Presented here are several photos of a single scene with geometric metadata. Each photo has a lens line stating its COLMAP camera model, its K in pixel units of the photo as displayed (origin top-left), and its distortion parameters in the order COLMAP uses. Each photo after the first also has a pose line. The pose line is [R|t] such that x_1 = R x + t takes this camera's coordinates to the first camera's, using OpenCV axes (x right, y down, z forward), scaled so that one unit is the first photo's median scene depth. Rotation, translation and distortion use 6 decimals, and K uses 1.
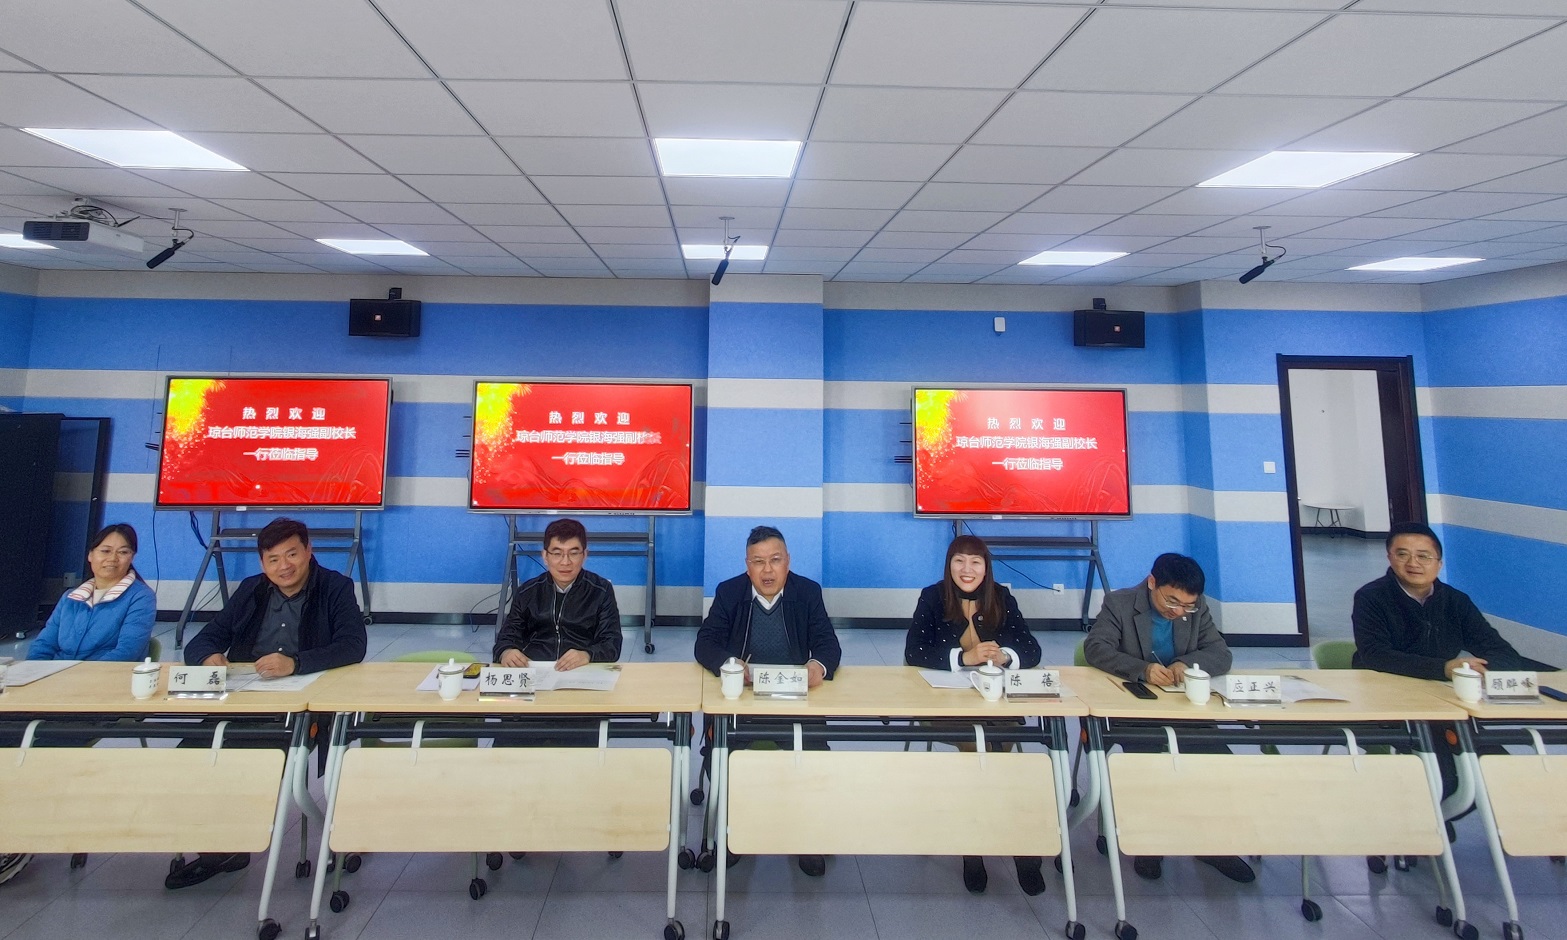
lens RADIAL K [[633.4, 0, 785.1], [0, 633.4, 474.6], [0, 0, 1]] dist [0.014716, 0.000339]
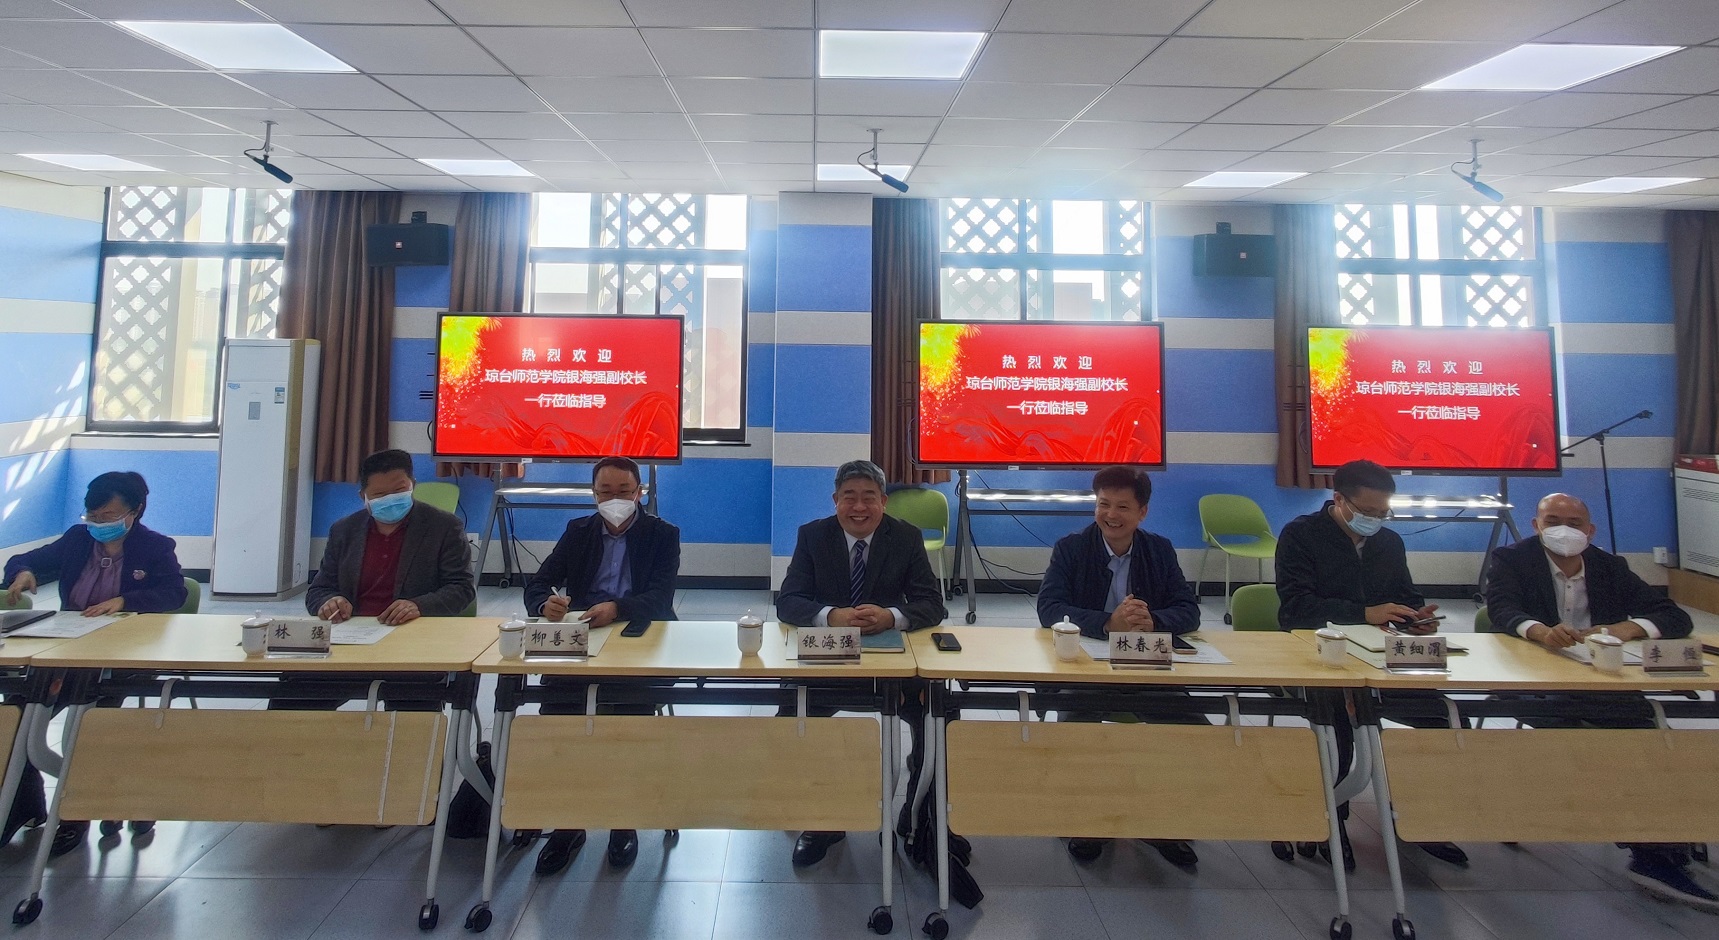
lens RADIAL K [[705.0, 0, 858.6], [0, 705.0, 471.1], [0, 0, 1]] dist [0.017655, -0.001004]
pose [[0.999999, 0.001486, 0.000115, -0.375528], [-0.001490, 0.997453, 0.071313, -0.004396], [-0.000008, -0.071313, 0.997454, -0.004243]]
